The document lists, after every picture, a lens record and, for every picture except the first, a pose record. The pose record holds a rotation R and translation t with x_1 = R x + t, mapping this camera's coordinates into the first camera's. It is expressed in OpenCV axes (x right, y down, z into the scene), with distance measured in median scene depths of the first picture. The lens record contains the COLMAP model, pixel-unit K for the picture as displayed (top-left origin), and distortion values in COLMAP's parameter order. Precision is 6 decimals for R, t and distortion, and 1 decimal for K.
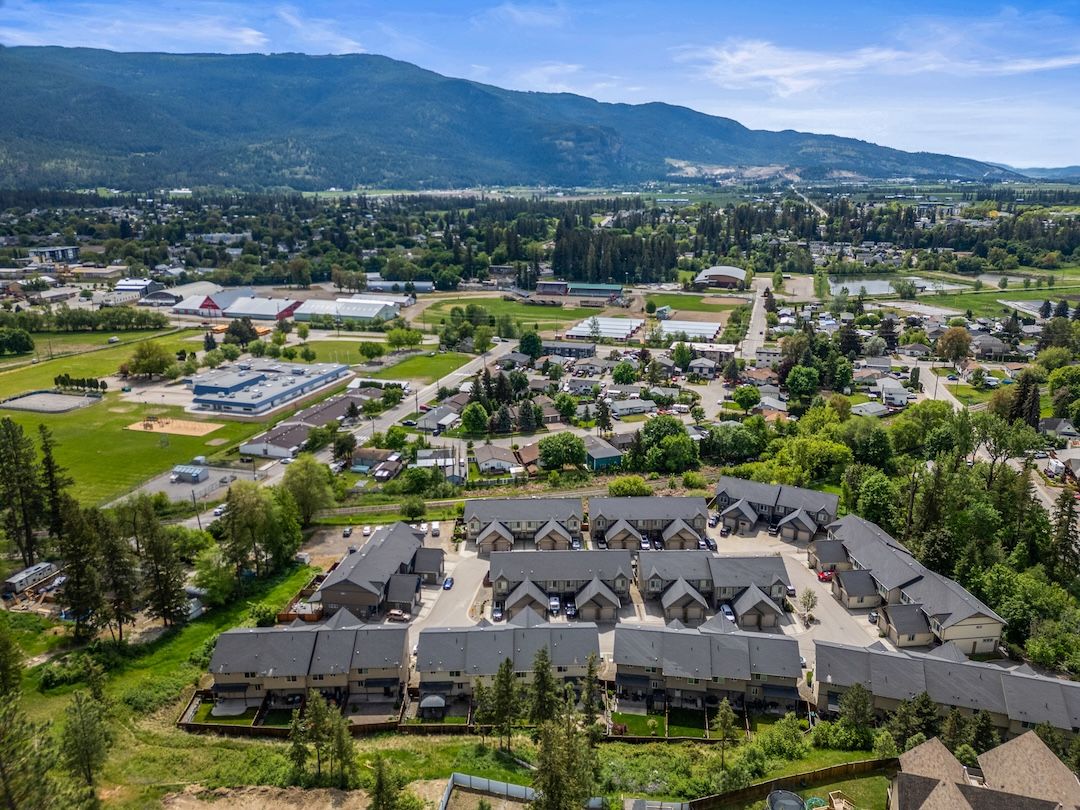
lens RADIAL K [[748.4, 0, 541.0], [0, 748.4, 402.8], [0, 0, 1]] dist [0.066276, -0.053961]
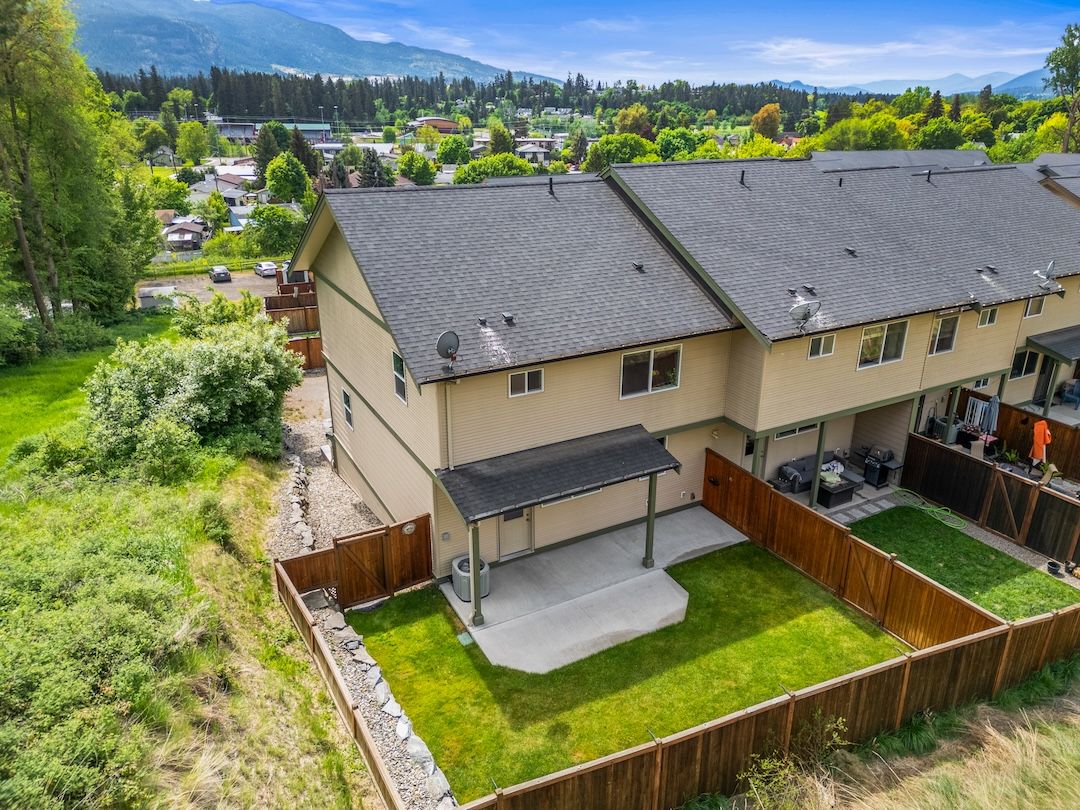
lens RADIAL K [[748.4, 0, 545.7], [0, 748.4, 402.1], [0, 0, 1]] dist [0.066276, -0.053961]
pose [[0.884852, -0.163602, 0.436201, -0.082985], [0.122803, 0.985105, 0.120364, 0.060513], [-0.449396, -0.052938, 0.891763, 0.153550]]
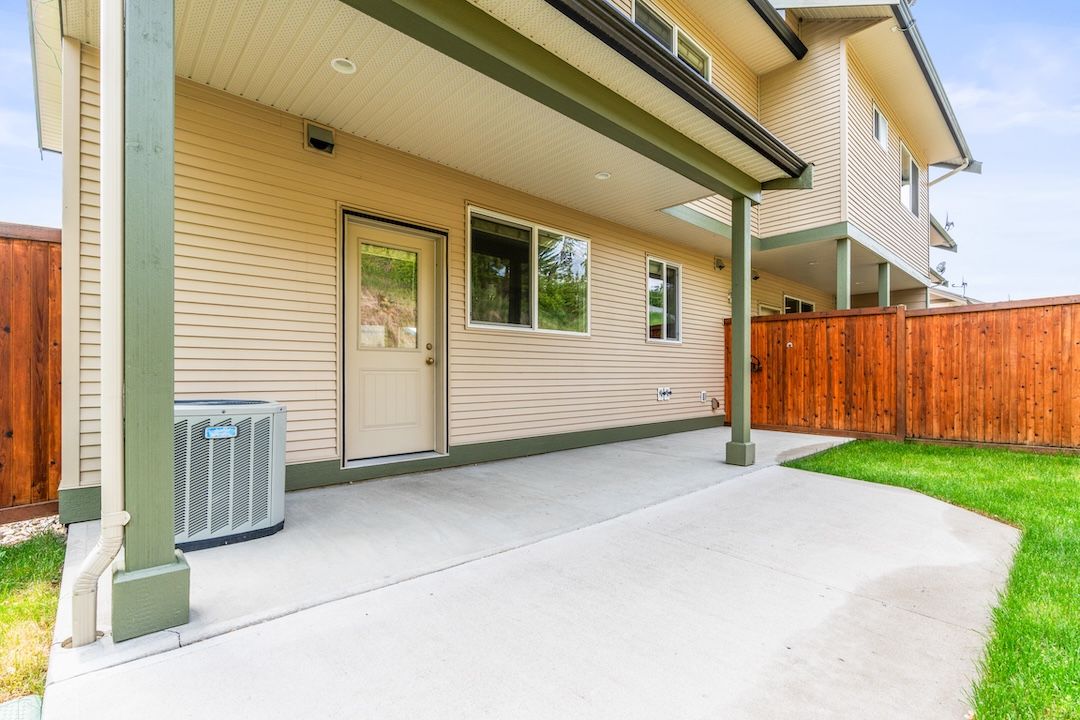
lens RADIAL K [[490.1, 0, 543.0], [0, 490.1, 374.9], [0, 0, 1]] dist [-0.009094, 0.002447]
pose [[0.744490, 0.004851, 0.667616, -0.075498], [0.180909, 0.961097, -0.208723, 0.070051], [-0.642656, 0.276170, 0.714649, 0.172706]]
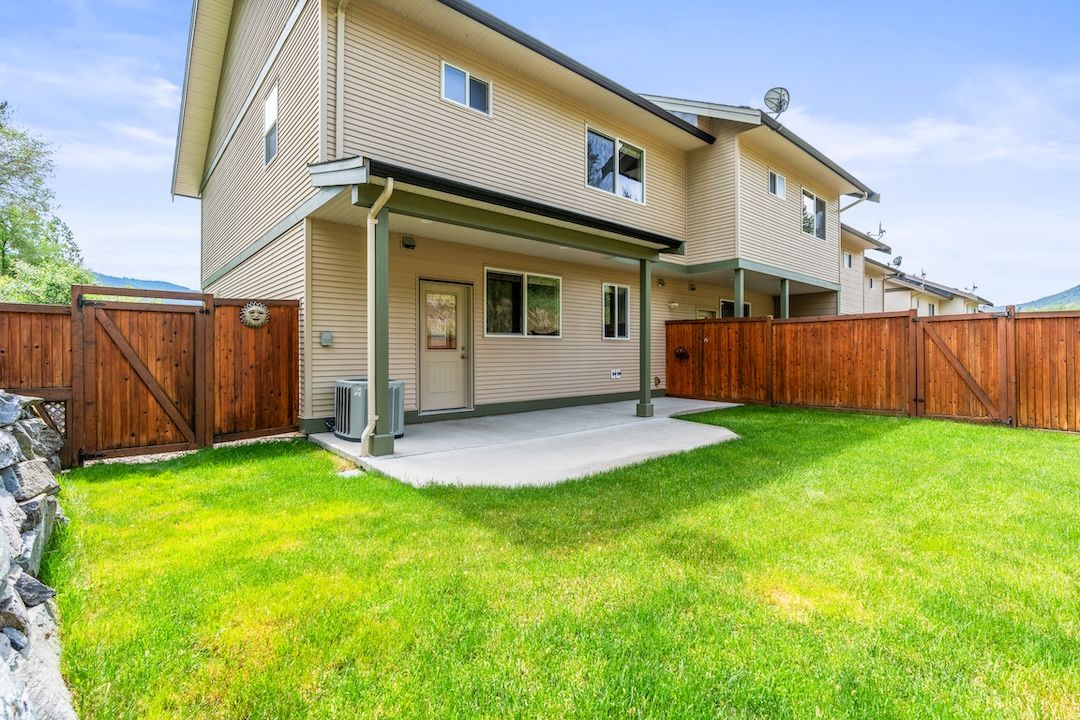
lens RADIAL K [[490.1, 0, 540.2], [0, 490.1, 356.8], [0, 0, 1]] dist [-0.009094, 0.002447]
pose [[0.764694, -0.002268, 0.644389, -0.078435], [0.175491, 0.962929, -0.204866, 0.070959], [-0.620037, 0.269744, 0.736744, 0.168503]]
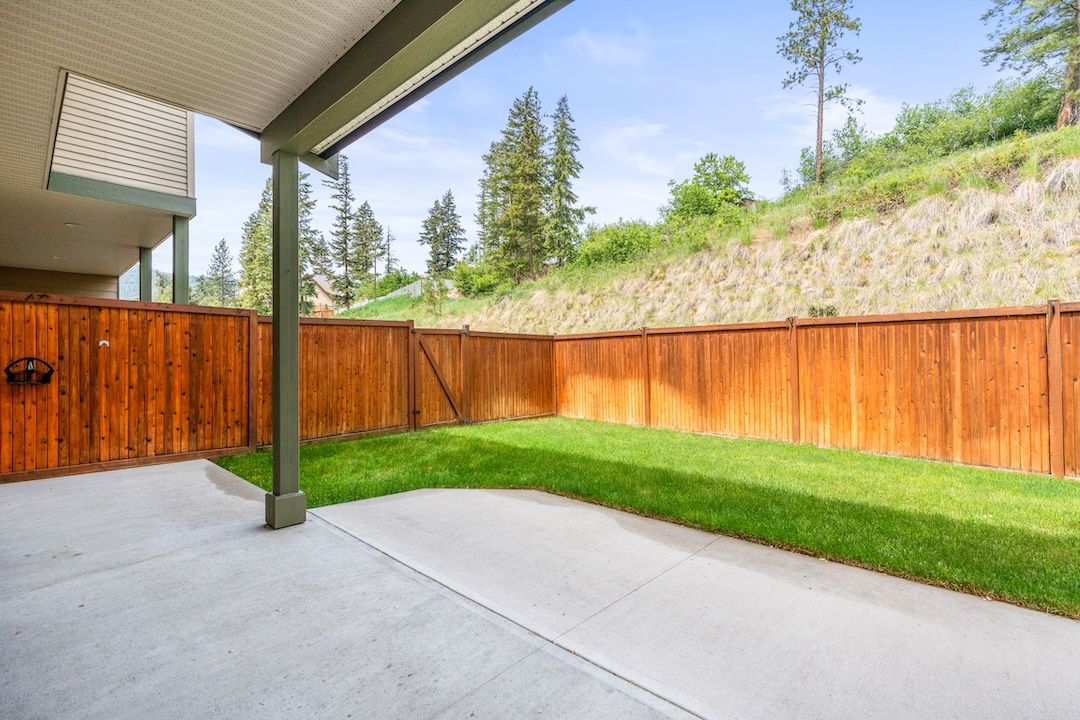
lens RADIAL K [[490.1, 0, 523.7], [0, 490.1, 355.1], [0, 0, 1]] dist [-0.009094, 0.002447]
pose [[-0.717343, 0.013222, 0.696594, -0.073889], [0.202130, 0.960768, 0.189915, 0.068119], [-0.666755, 0.277037, -0.691873, 0.177868]]
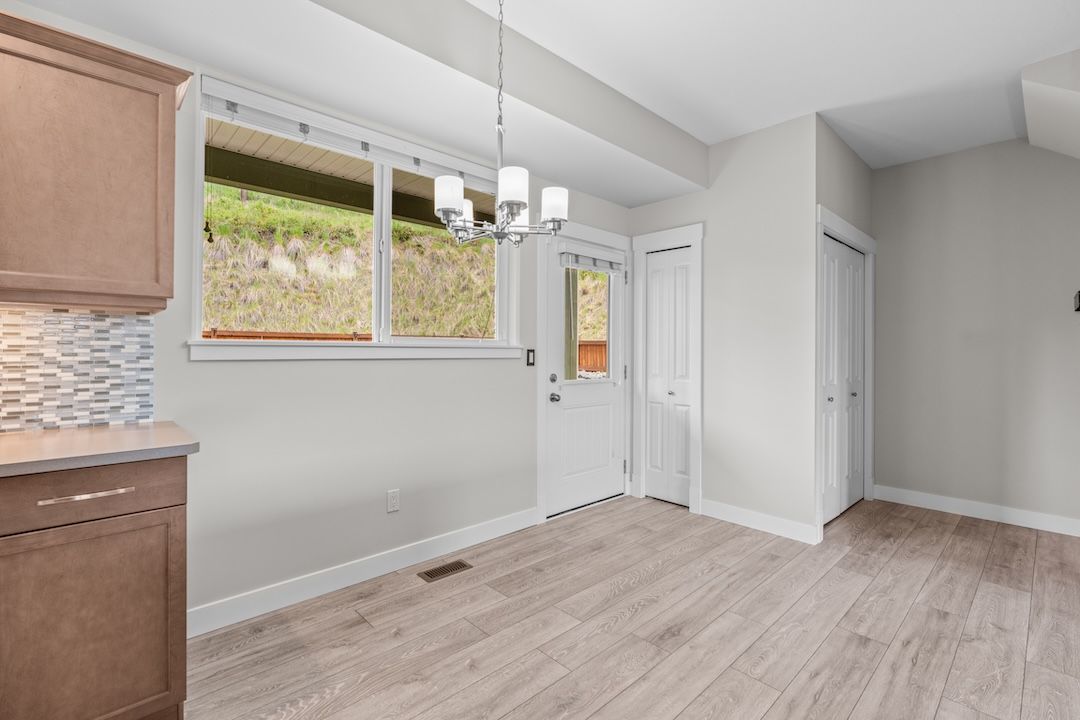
lens RADIAL K [[490.1, 0, 540.0], [0, 490.1, 346.4], [0, 0, 1]] dist [-0.009094, 0.002447]
pose [[-0.736987, -0.003211, -0.675900, -0.067781], [-0.185889, 0.962390, 0.198117, 0.066587], [0.649843, 0.271652, -0.709865, 0.182113]]
